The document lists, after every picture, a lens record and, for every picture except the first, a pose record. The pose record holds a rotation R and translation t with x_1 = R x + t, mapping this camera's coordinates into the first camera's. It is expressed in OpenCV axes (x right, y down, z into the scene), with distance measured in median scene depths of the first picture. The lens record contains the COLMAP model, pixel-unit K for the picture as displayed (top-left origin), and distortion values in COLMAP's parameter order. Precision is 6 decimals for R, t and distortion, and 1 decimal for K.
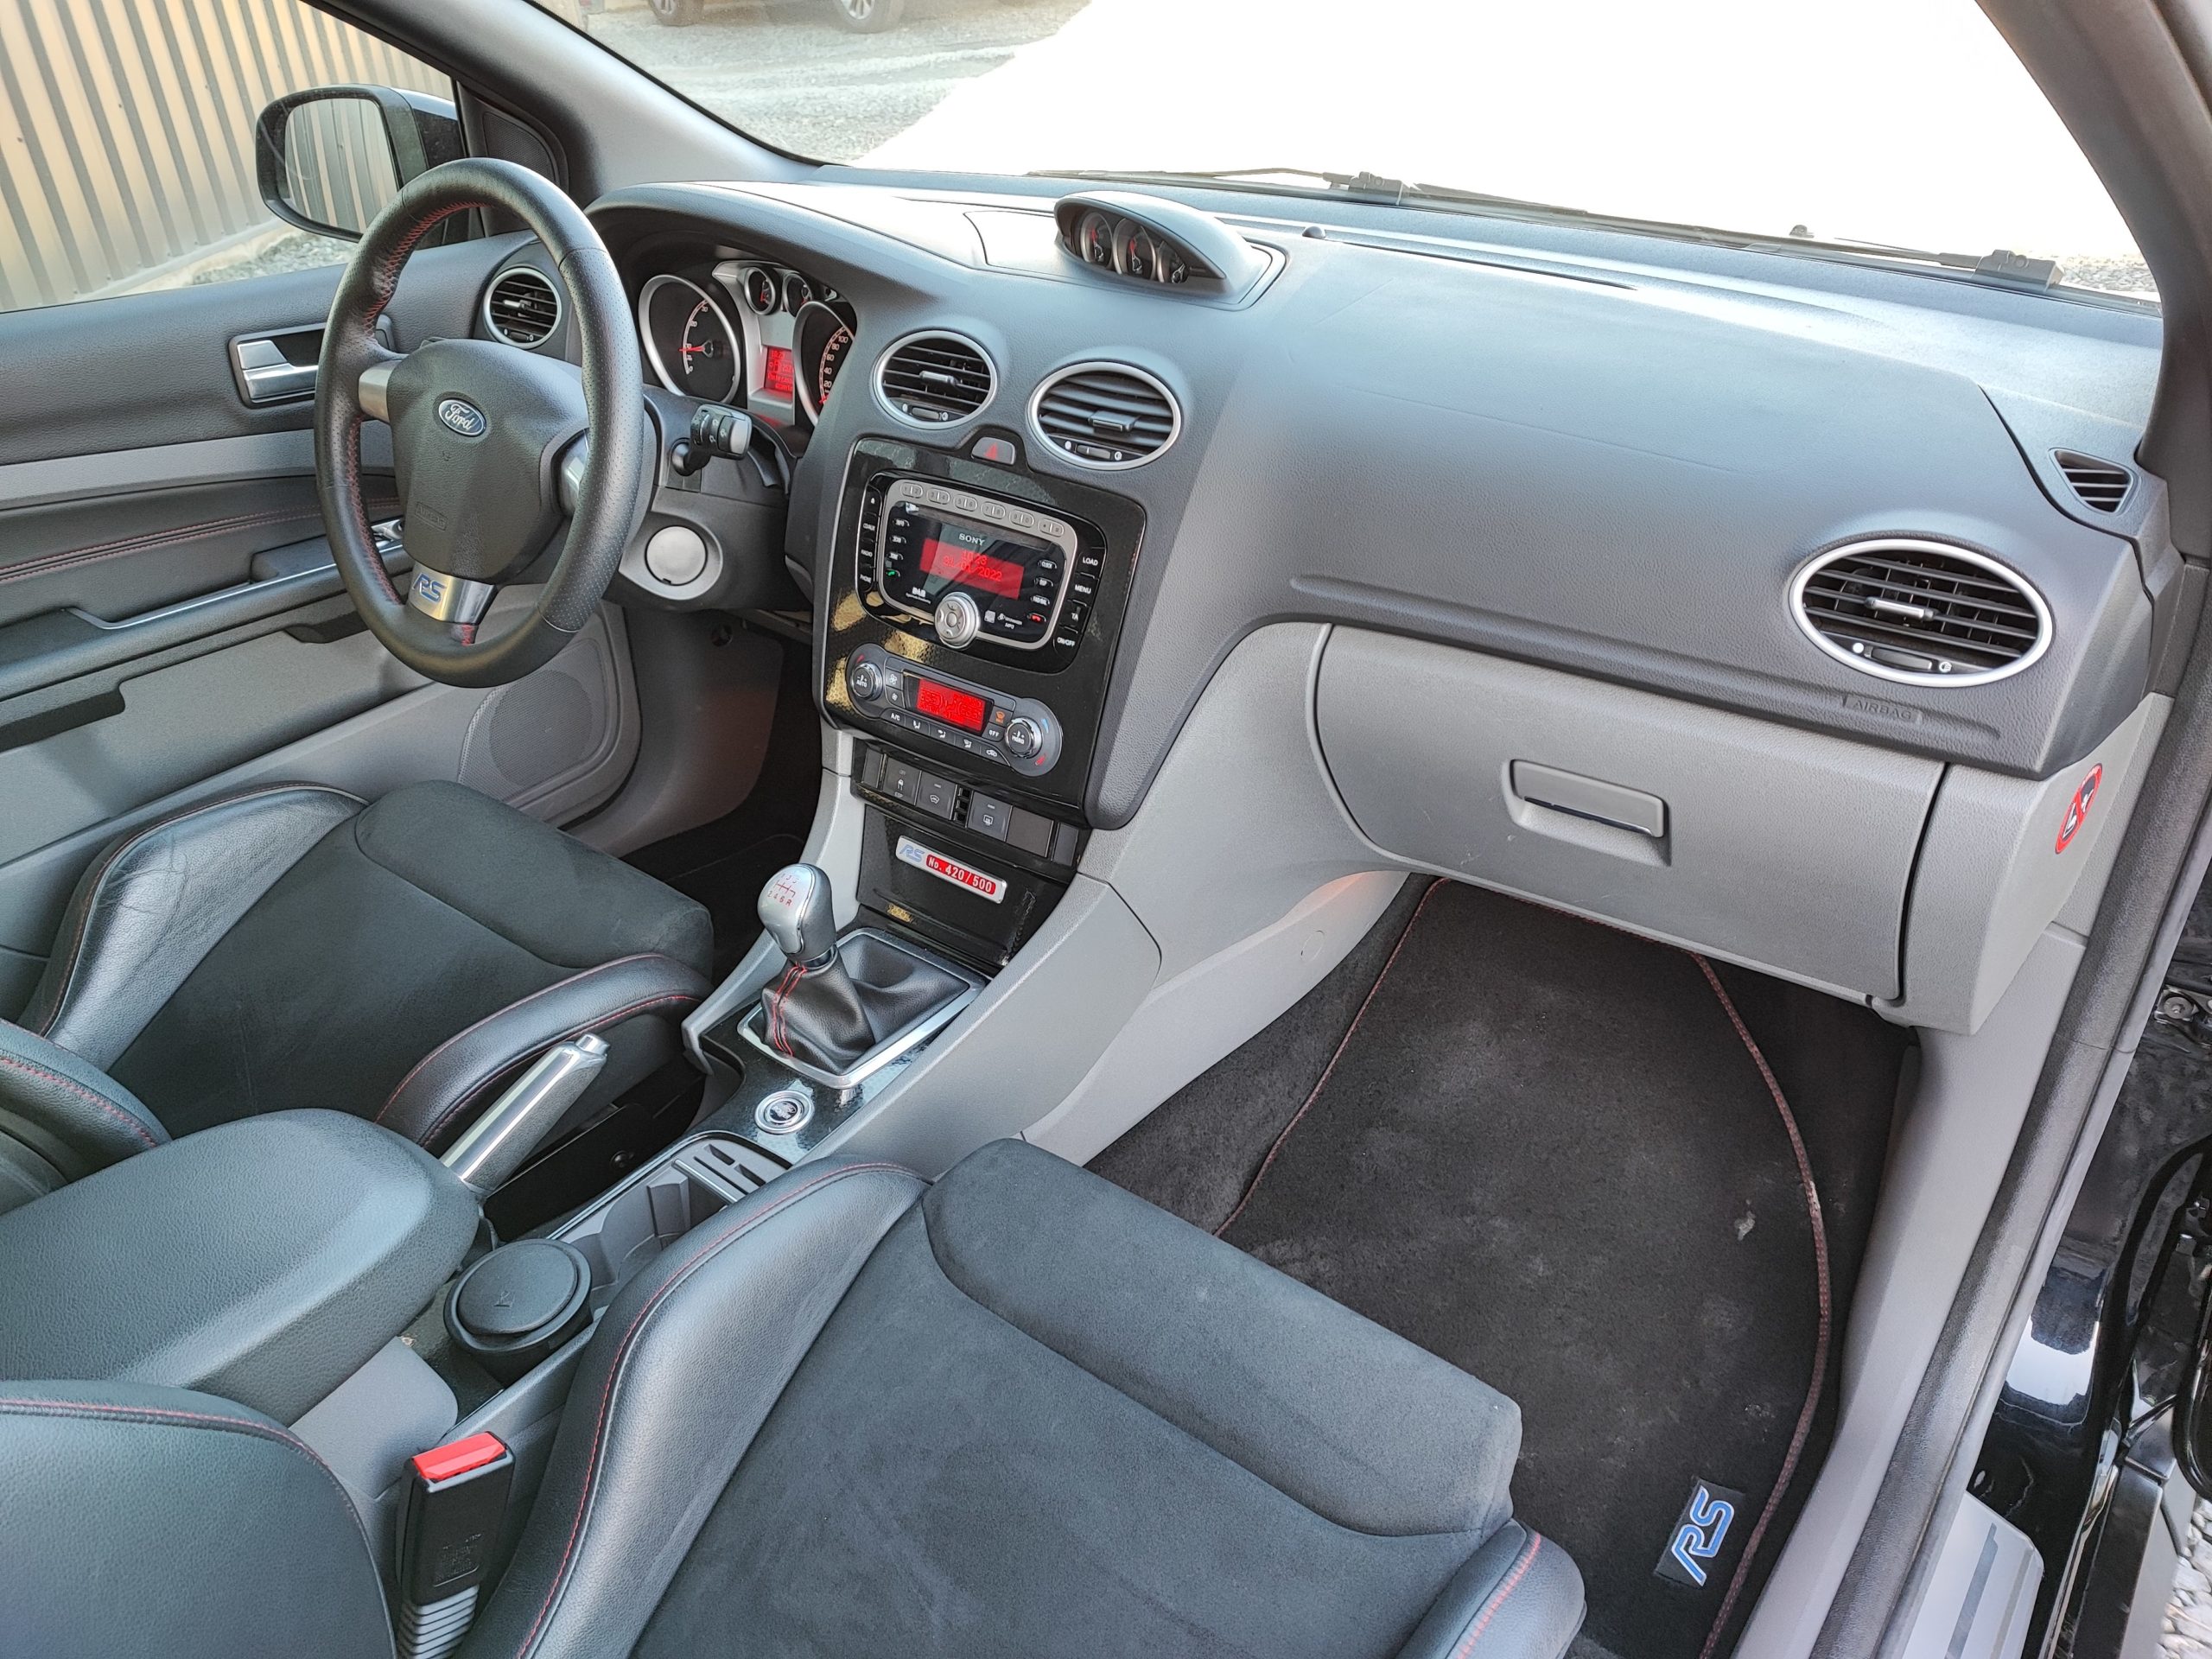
lens RADIAL K [[1573.7, 0, 1098.5], [0, 1573.7, 860.5], [0, 0, 1]] dist [0.058121, -0.063952]
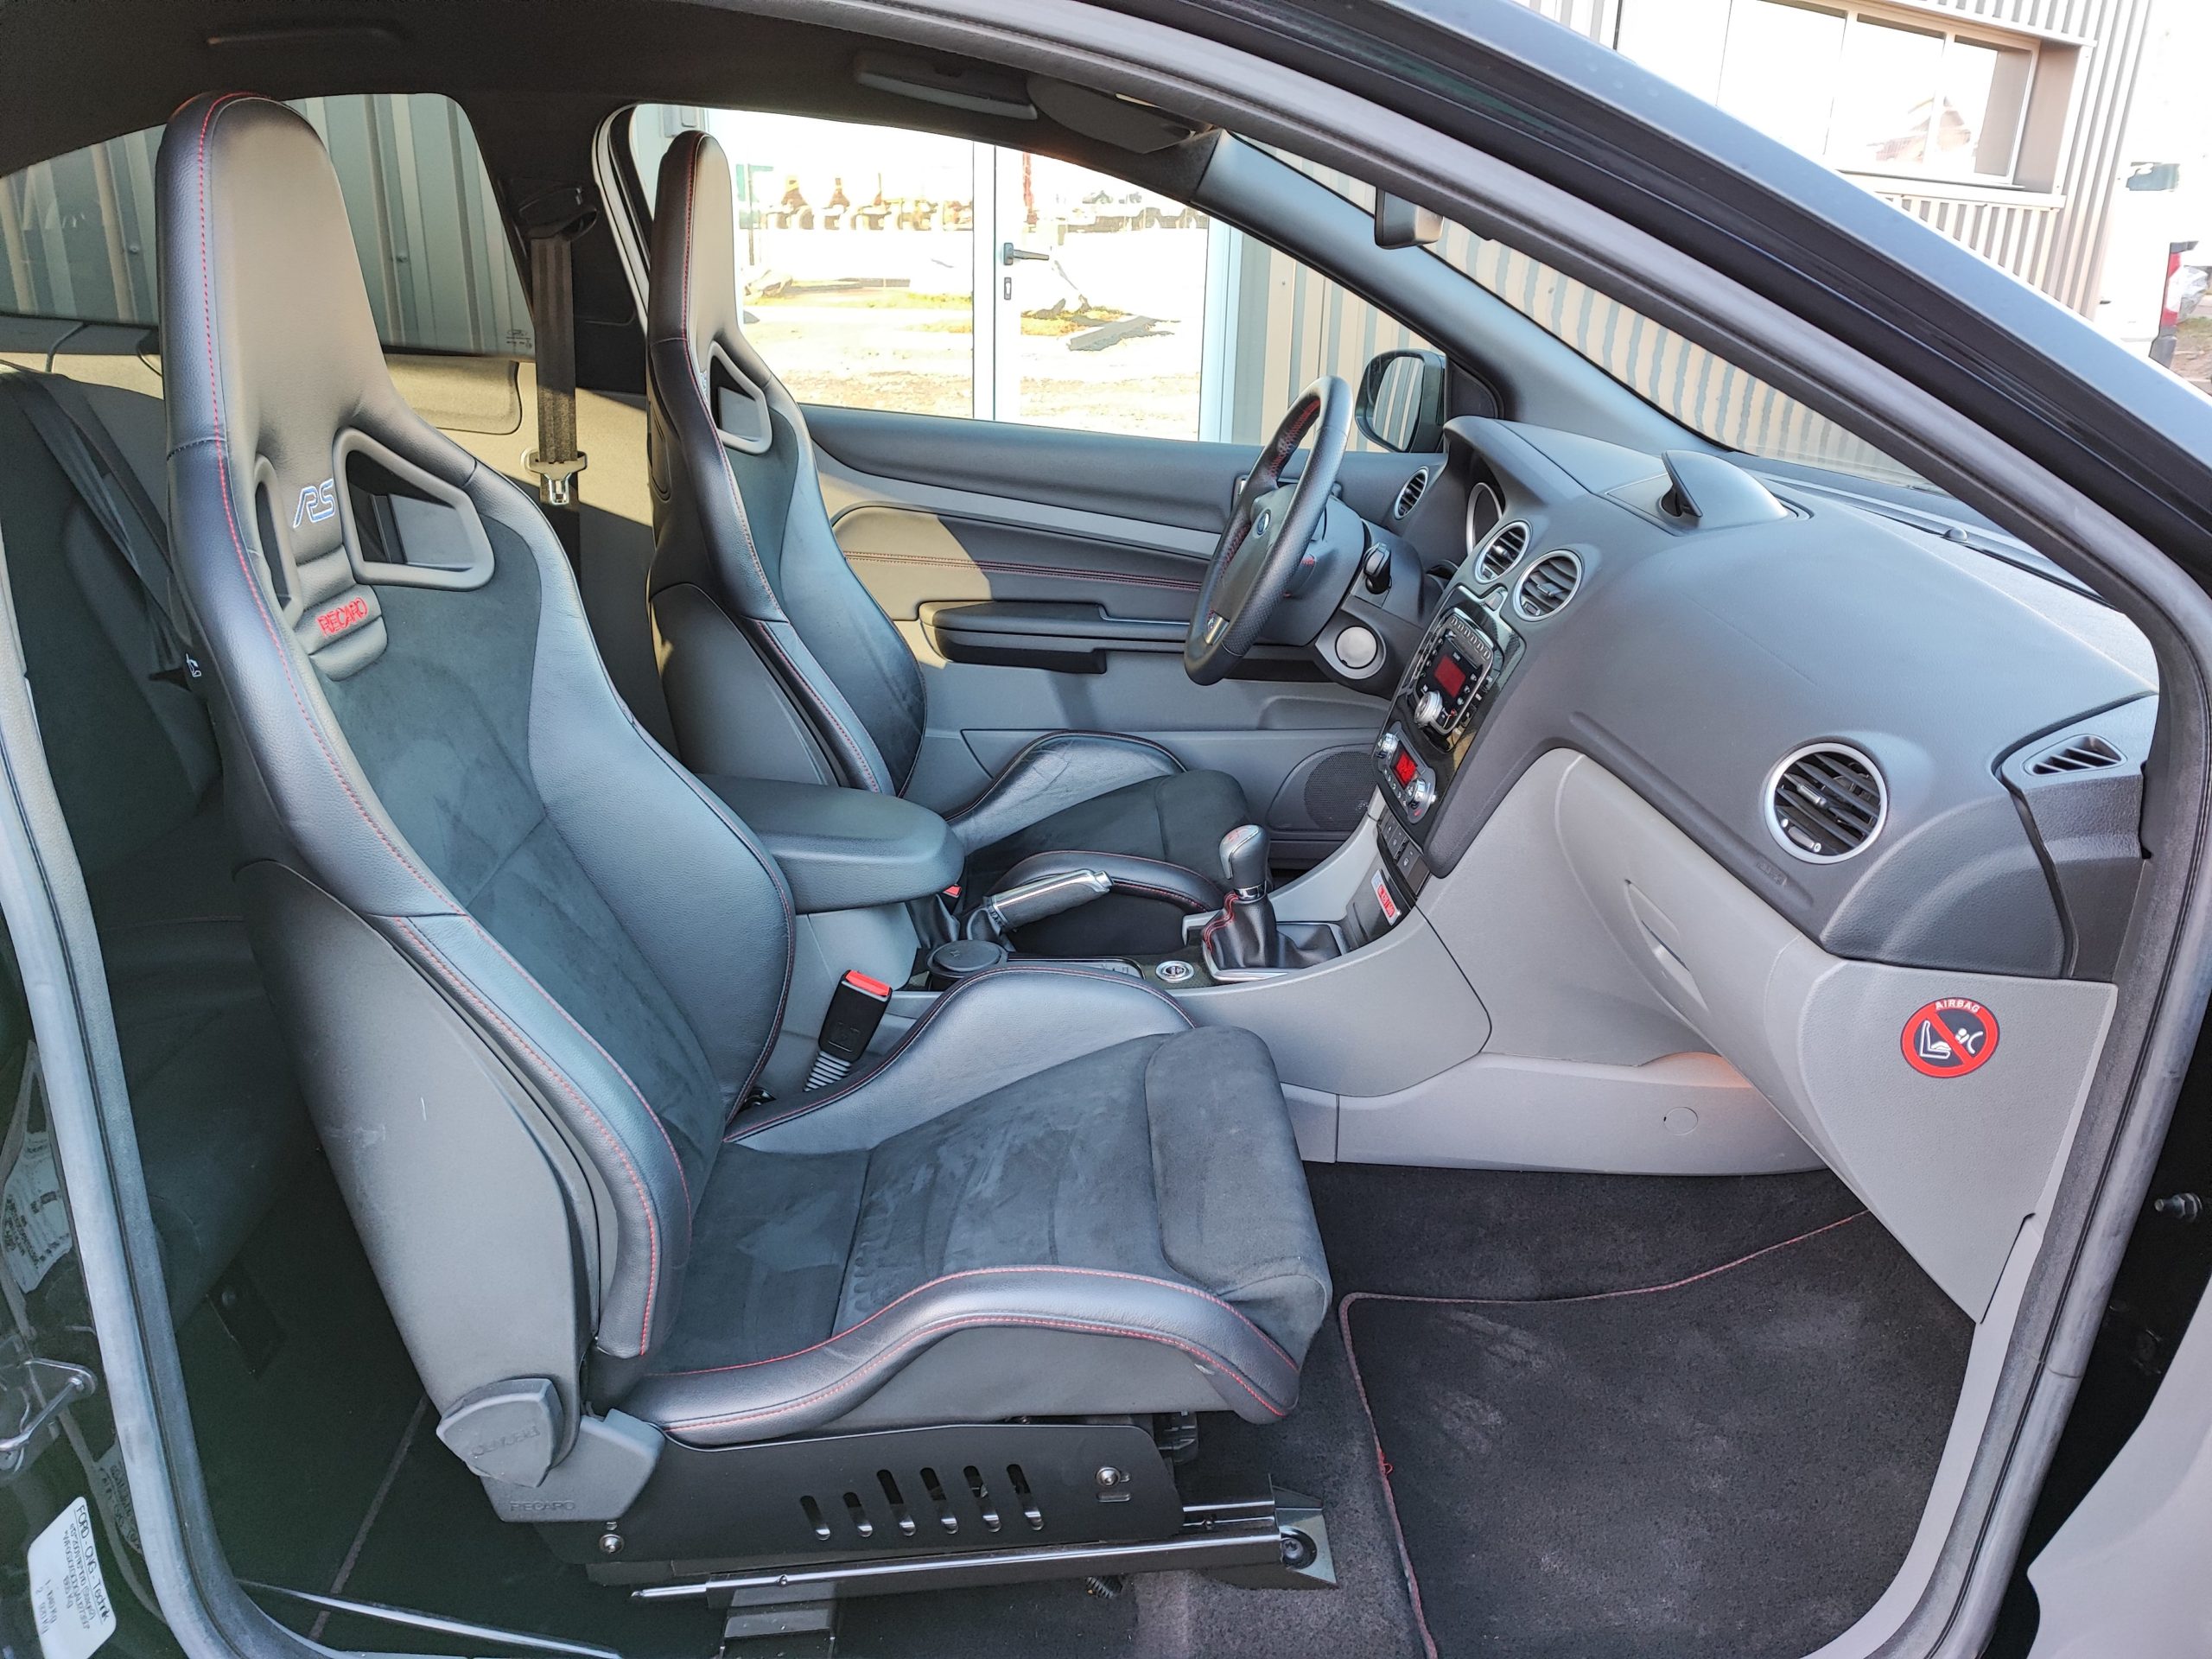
lens RADIAL K [[1573.7, 0, 1098.5], [0, 1573.7, 860.5], [0, 0, 1]] dist [0.058121, -0.063952]
pose [[0.634449, 0.326697, -0.700531, 0.750430], [-0.452387, 0.891800, 0.006184, 0.088849], [0.626754, 0.312987, 0.713595, -0.125245]]
